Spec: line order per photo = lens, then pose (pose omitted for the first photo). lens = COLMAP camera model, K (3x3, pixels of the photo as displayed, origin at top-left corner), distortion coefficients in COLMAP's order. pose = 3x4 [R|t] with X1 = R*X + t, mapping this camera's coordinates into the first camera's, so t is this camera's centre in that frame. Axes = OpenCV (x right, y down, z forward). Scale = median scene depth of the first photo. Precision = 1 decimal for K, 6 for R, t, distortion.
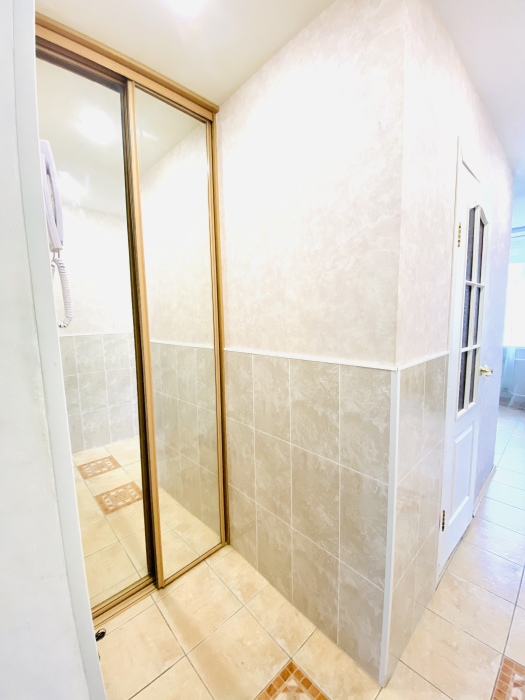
lens RADIAL K [[283.4, 0, 263.2], [0, 283.4, 344.4], [0, 0, 1]] dist [-0.010571, -0.005685]
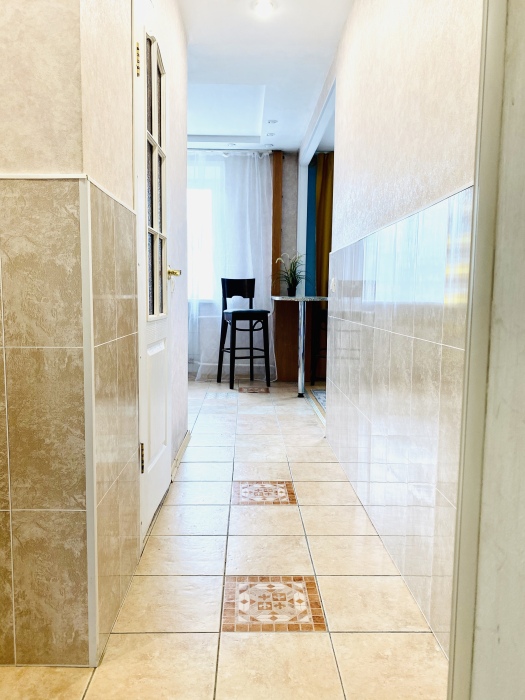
lens RADIAL K [[538.5, 0, 260.8], [0, 538.5, 348.1], [0, 0, 1]] dist [0.038497, 0.010618]
pose [[0.656035, -0.035886, 0.753877, -0.285519], [0.060318, 0.998167, -0.004975, 0.506338], [-0.752316, 0.048737, 0.656997, -0.239906]]
